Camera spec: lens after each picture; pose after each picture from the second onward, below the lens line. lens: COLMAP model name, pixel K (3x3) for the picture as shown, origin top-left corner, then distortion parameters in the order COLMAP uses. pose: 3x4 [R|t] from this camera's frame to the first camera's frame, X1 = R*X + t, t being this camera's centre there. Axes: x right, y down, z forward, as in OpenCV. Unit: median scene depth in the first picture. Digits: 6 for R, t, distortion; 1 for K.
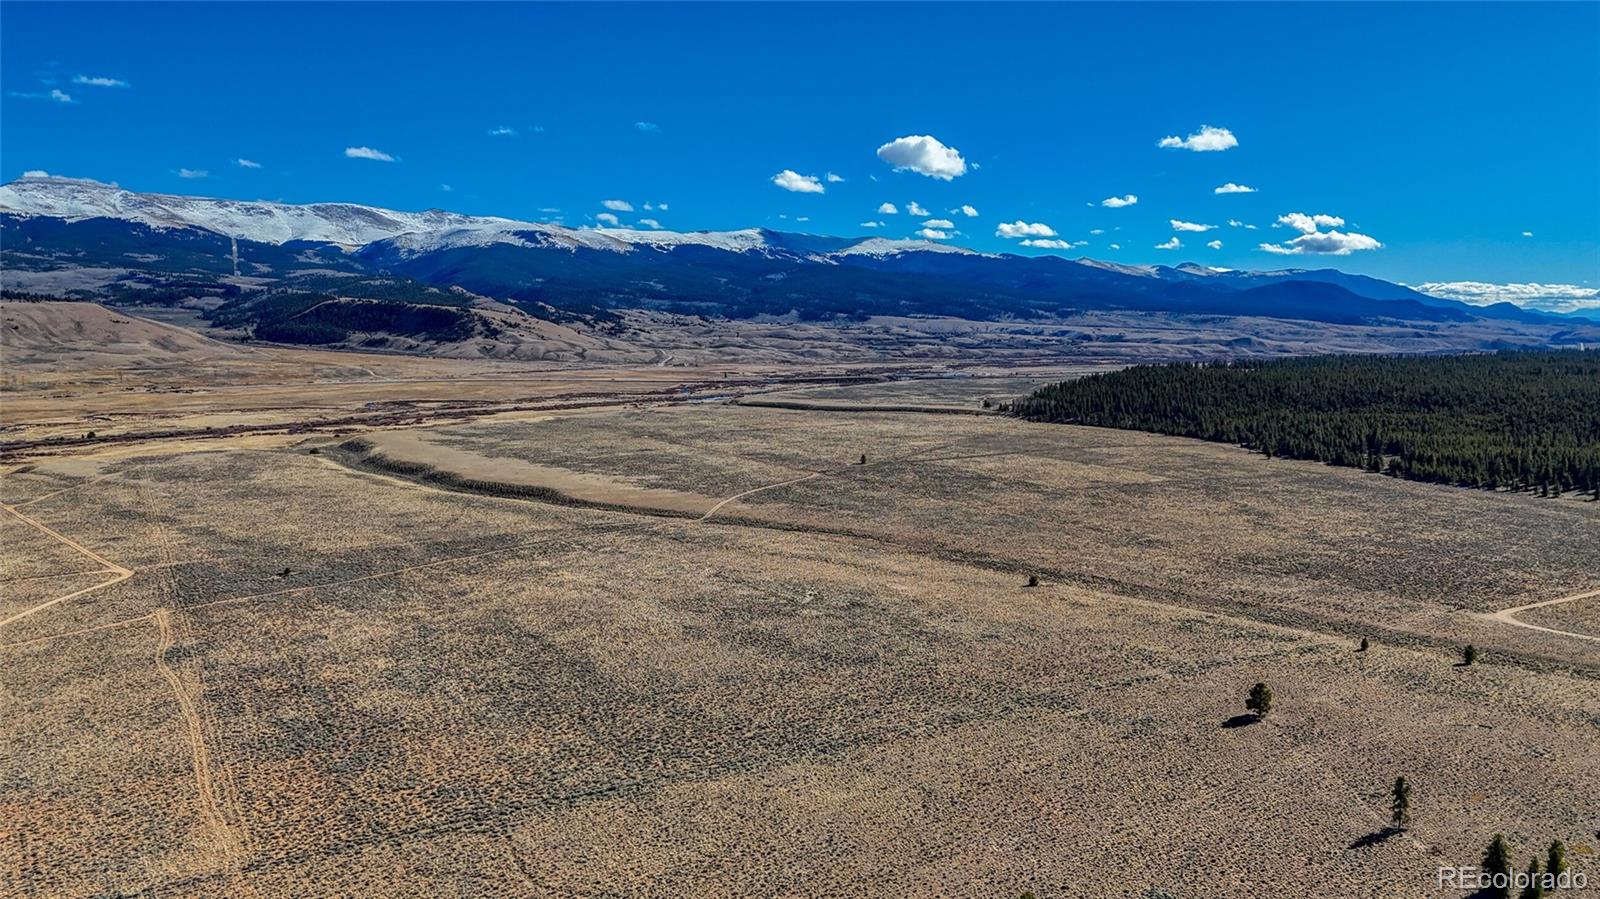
lens RADIAL K [[1165.9, 0, 800.0], [0, 1165.9, 449.5], [0, 0, 1]] dist [0.073390, -0.055498]
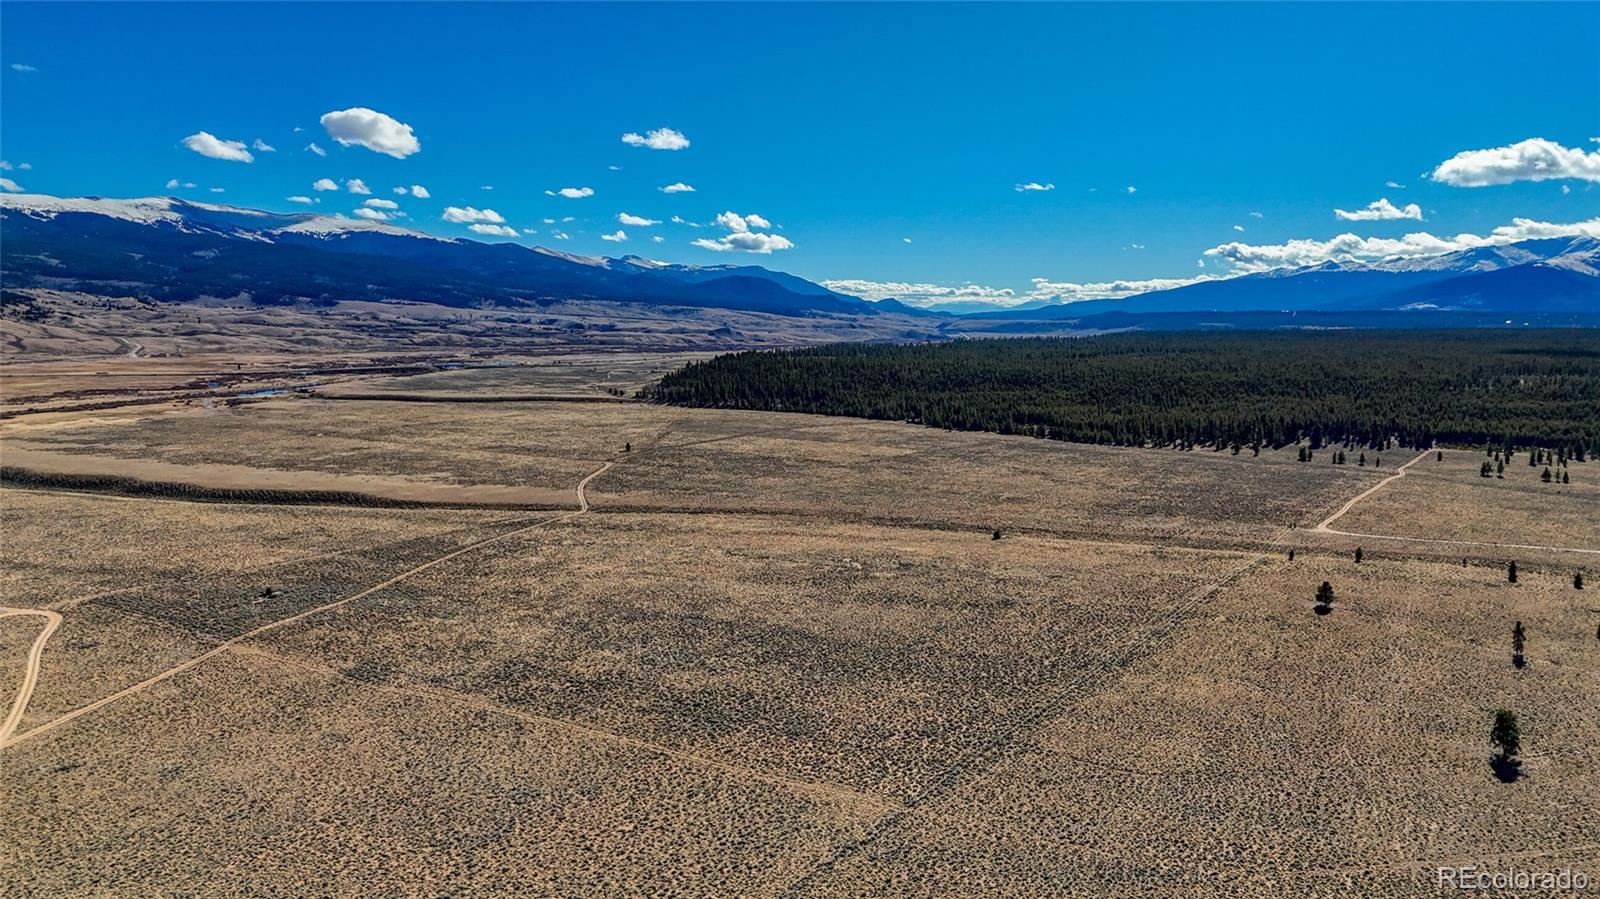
lens RADIAL K [[1166.6, 0, 802.8], [0, 1166.6, 456.8], [0, 0, 1]] dist [0.069548, -0.063387]
pose [[0.893085, -0.048543, 0.447260, -0.028387], [0.041326, 0.998810, 0.025885, -0.000332], [-0.447985, -0.004634, 0.894029, 0.001748]]
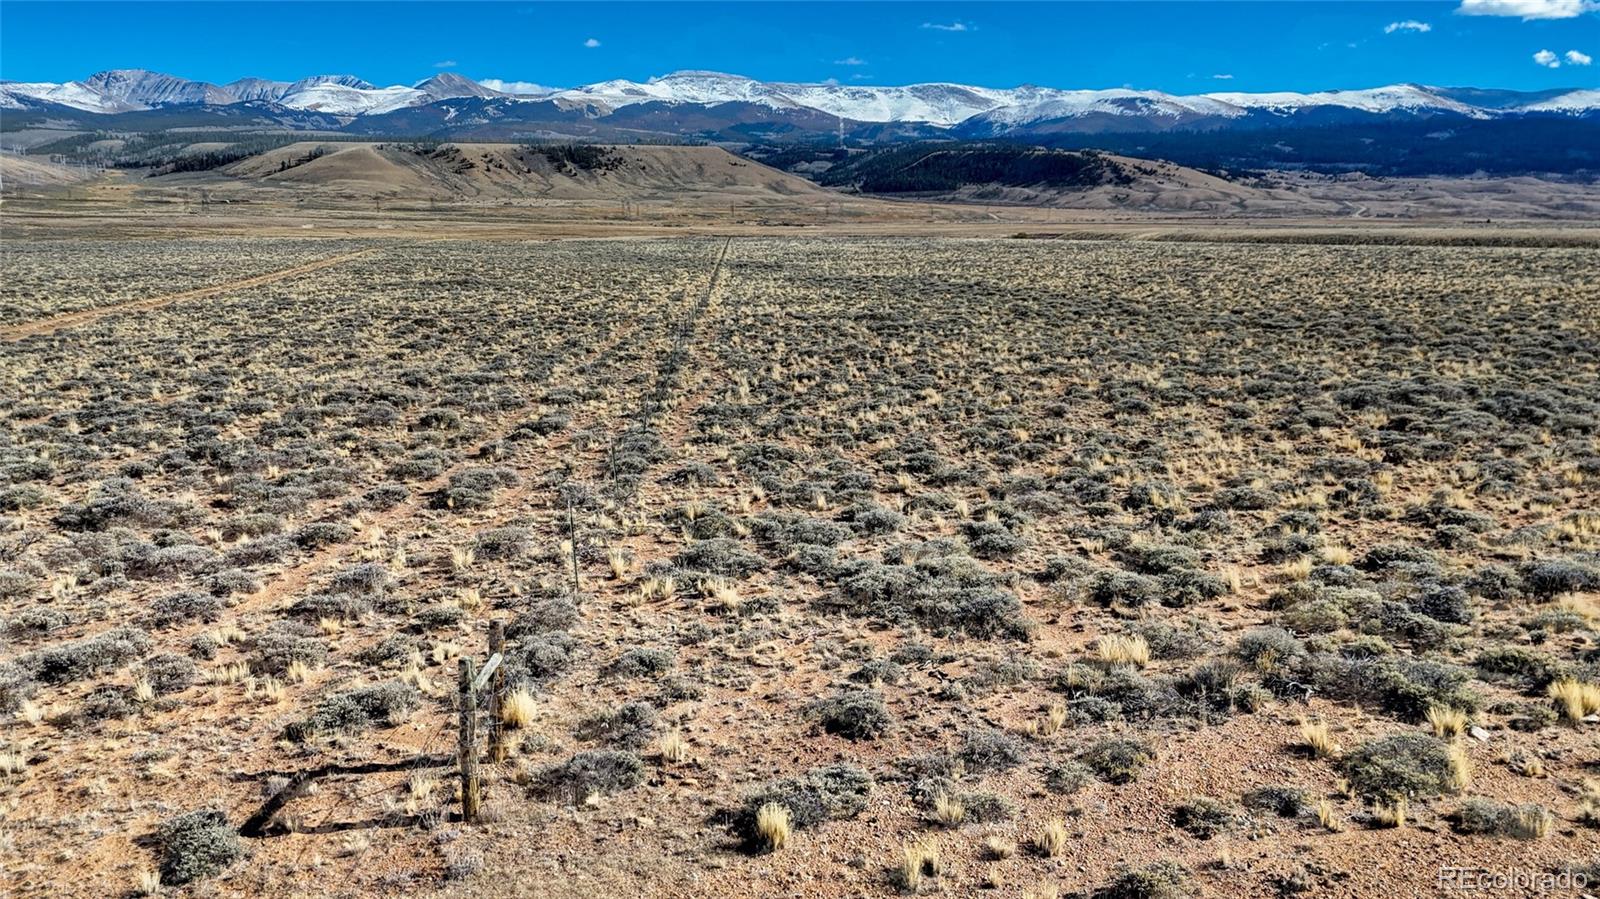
lens RADIAL K [[1166.6, 0, 802.8], [0, 1166.6, 456.8], [0, 0, 1]] dist [0.069548, -0.063387]
pose [[0.891863, 0.093931, -0.442444, -0.033516], [-0.050523, 0.992765, 0.108923, 0.005715], [0.449475, -0.074791, 0.890157, 0.063652]]
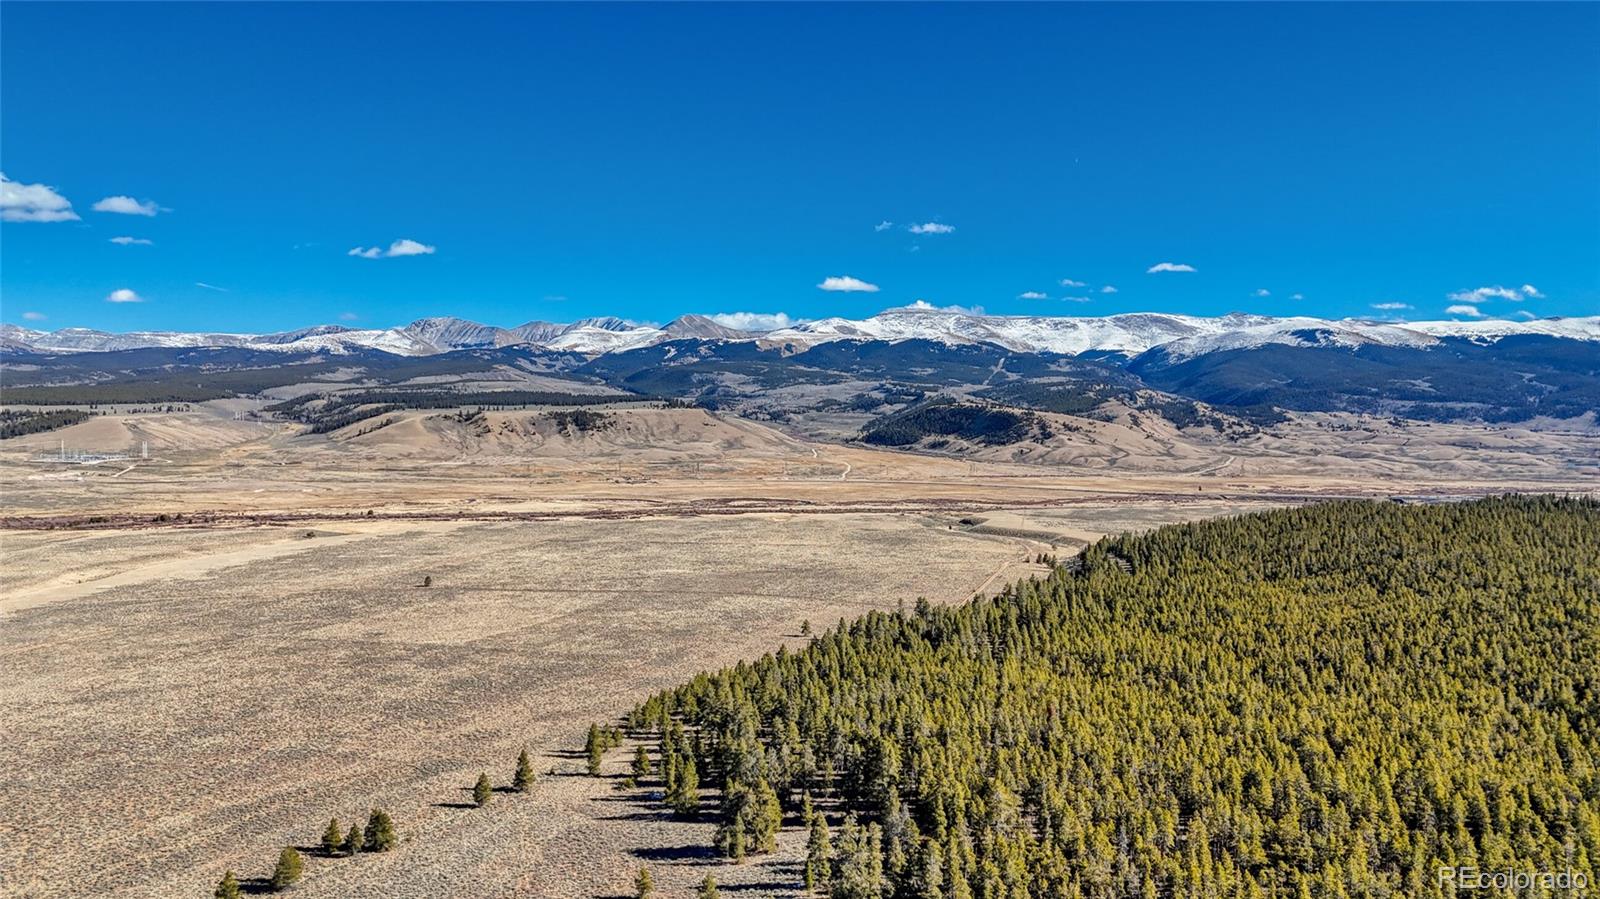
lens RADIAL K [[1163.0, 0, 801.2], [0, 1163.0, 452.6], [0, 0, 1]] dist [0.095006, -0.104837]
pose [[0.764486, 0.020974, -0.644299, 0.086743], [-0.076270, 0.995393, -0.058095, -0.005889], [0.640112, 0.093554, 0.762564, 0.054074]]
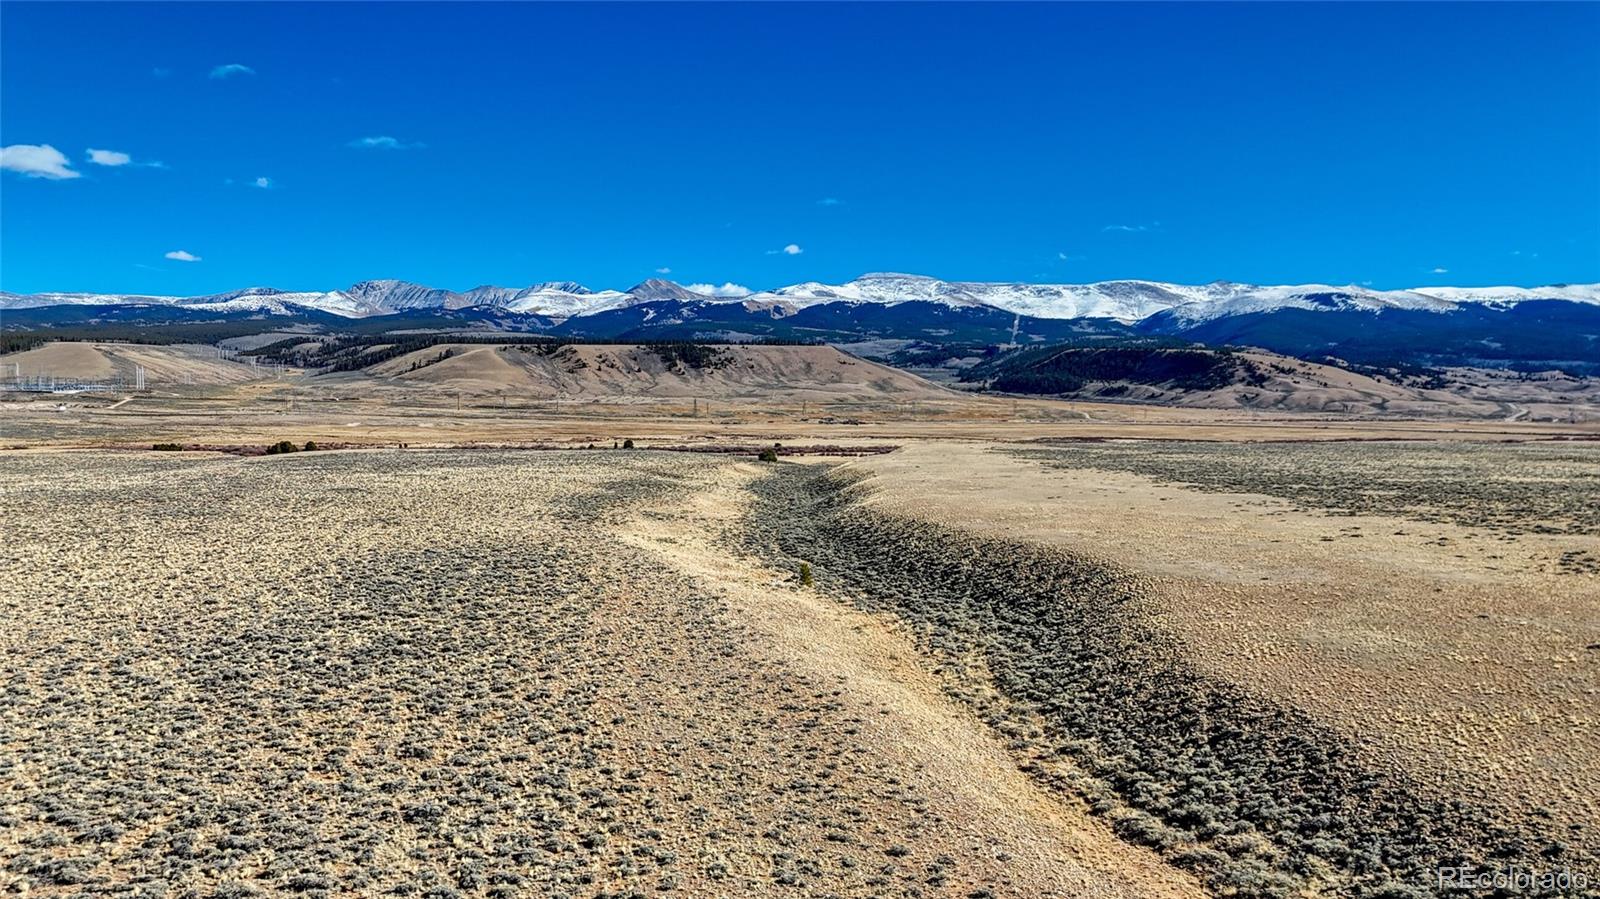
lens RADIAL K [[1163.2, 0, 799.4], [0, 1163.2, 483.1], [0, 0, 1]] dist [0.067374, -0.059567]
pose [[0.800921, 0.047797, -0.596859, -0.014748], [-0.073110, 0.997157, -0.018253, 0.002627], [0.594290, 0.058256, 0.802138, 0.079365]]
